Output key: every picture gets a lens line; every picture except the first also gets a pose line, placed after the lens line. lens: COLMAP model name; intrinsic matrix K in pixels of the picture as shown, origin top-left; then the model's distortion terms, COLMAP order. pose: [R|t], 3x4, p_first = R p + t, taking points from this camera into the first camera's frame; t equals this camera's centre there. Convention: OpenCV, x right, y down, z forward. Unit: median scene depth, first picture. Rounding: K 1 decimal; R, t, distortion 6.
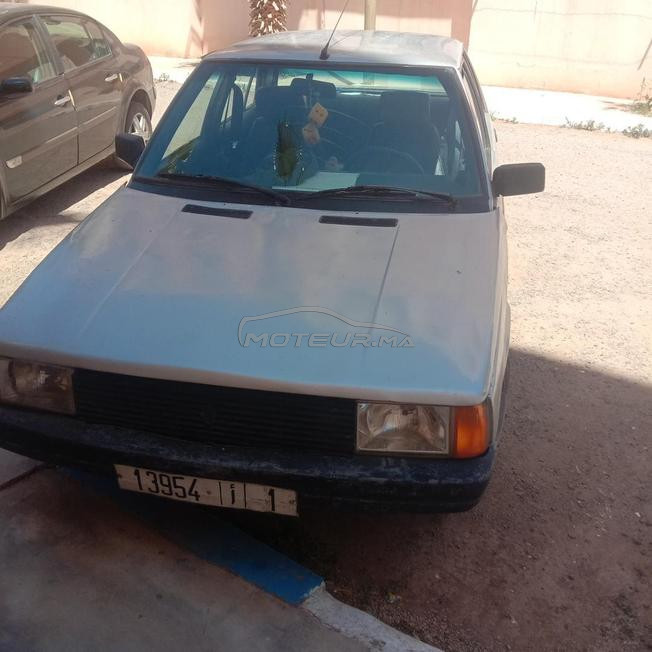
lens RADIAL K [[685.7, 0, 325.5], [0, 685.7, 342.9], [0, 0, 1]] dist [0.073801, -0.168397]
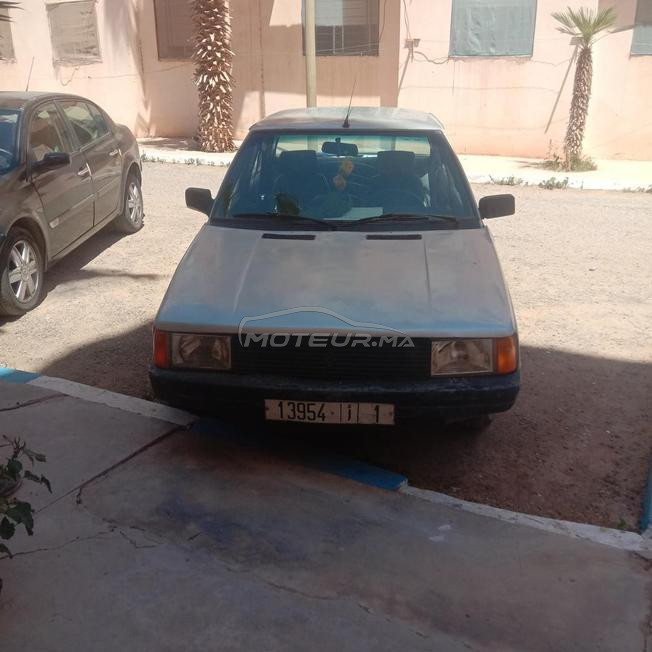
lens RADIAL K [[685.7, 0, 325.5], [0, 685.7, 342.9], [0, 0, 1]] dist [0.073801, -0.168397]
pose [[0.992262, -0.062976, 0.107006, -0.242659], [0.073148, 0.992886, -0.093952, 0.150672], [-0.100328, 0.101052, 0.989809, -0.330267]]
